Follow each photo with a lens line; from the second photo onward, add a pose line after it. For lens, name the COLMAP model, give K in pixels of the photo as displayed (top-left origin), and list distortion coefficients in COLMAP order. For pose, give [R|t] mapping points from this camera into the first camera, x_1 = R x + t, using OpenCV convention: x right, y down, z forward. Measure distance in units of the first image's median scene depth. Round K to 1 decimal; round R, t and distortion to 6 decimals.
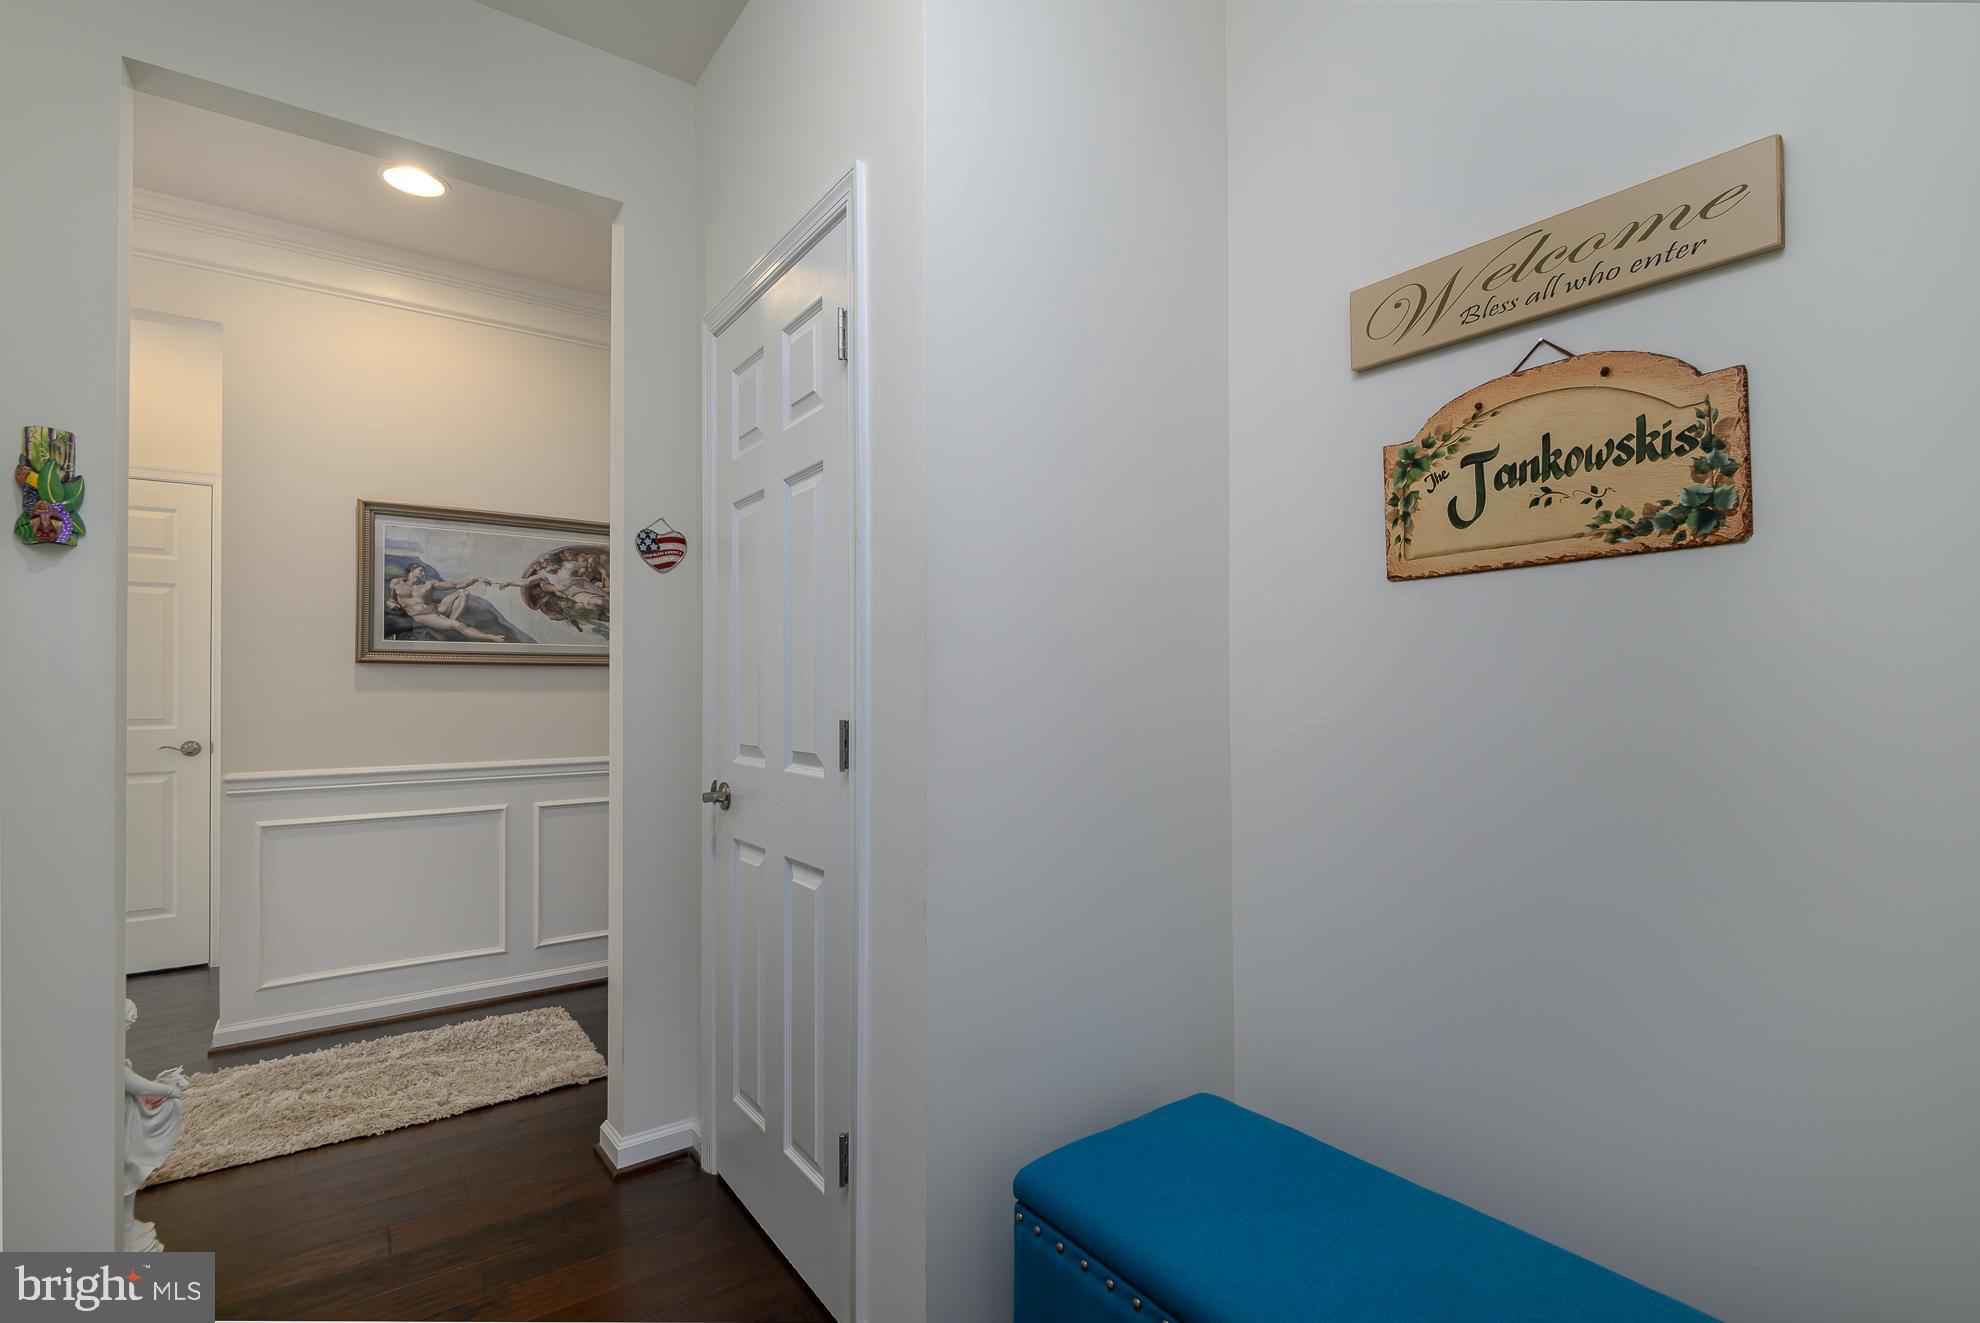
lens RADIAL K [[929.0, 0, 976.7], [0, 929.0, 675.1], [0, 0, 1]] dist [-0.003136, -0.000374]
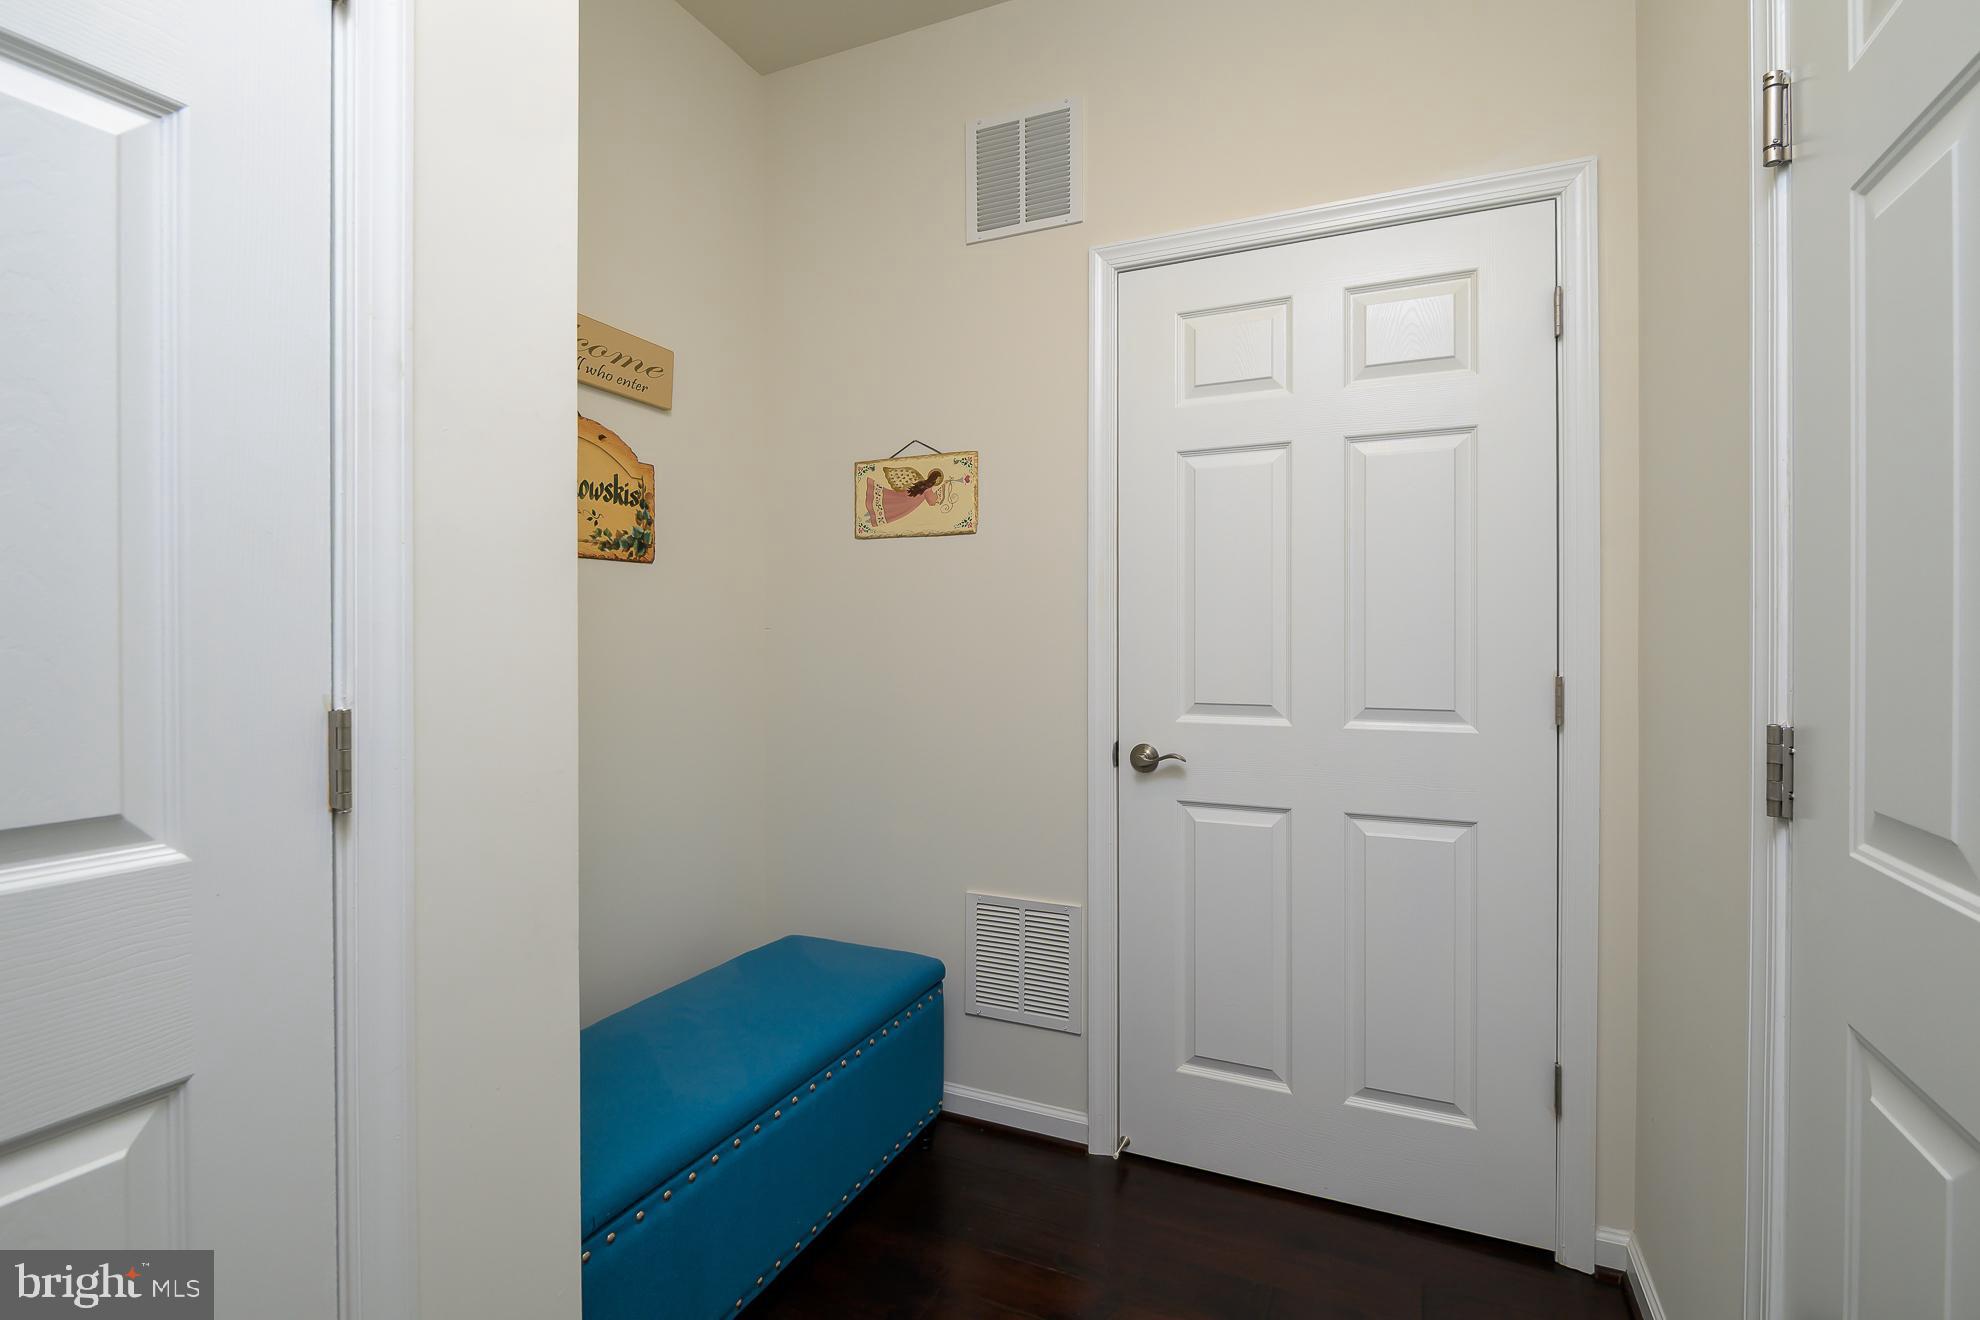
lens RADIAL K [[929.0, 0, 982.0], [0, 929.0, 648.7], [0, 0, 1]] dist [-0.003136, -0.000374]
pose [[-0.496928, 0.004078, 0.867782, -0.985705], [0.000457, 0.999990, -0.004438, 0.027373], [-0.867791, -0.001809, -0.496925, 1.256386]]
